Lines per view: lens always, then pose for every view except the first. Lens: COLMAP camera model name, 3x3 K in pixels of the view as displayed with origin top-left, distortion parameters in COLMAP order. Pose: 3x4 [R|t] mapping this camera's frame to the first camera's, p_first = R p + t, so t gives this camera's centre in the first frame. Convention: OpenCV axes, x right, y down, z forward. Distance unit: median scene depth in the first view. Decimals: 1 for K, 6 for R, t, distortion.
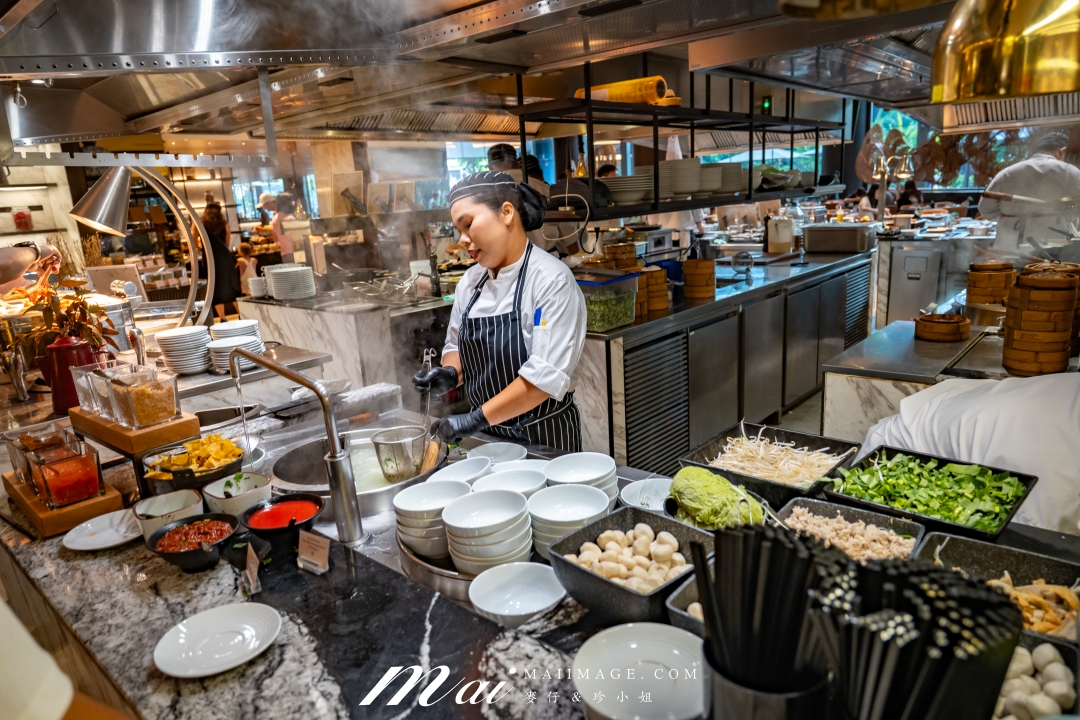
lens RADIAL K [[680.1, 0, 539.6], [0, 680.1, 361.4], [0, 0, 1]] dist [0.001123, 0.000418]
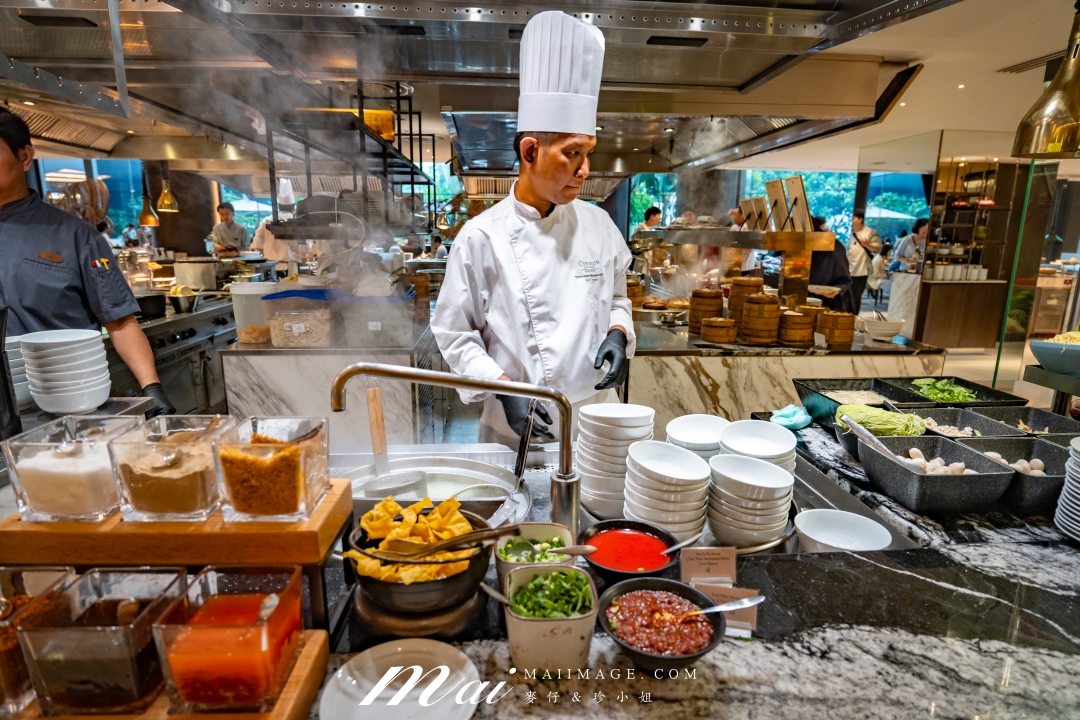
lens RADIAL K [[575.8, 0, 540.9], [0, 575.8, 357.4], [0, 0, 1]] dist [-0.004241, -0.000624]
pose [[0.690516, -0.092008, 0.717442, -0.761290], [0.128202, 0.991741, 0.003795, -0.013143], [-0.711865, 0.089357, 0.696608, 0.490173]]
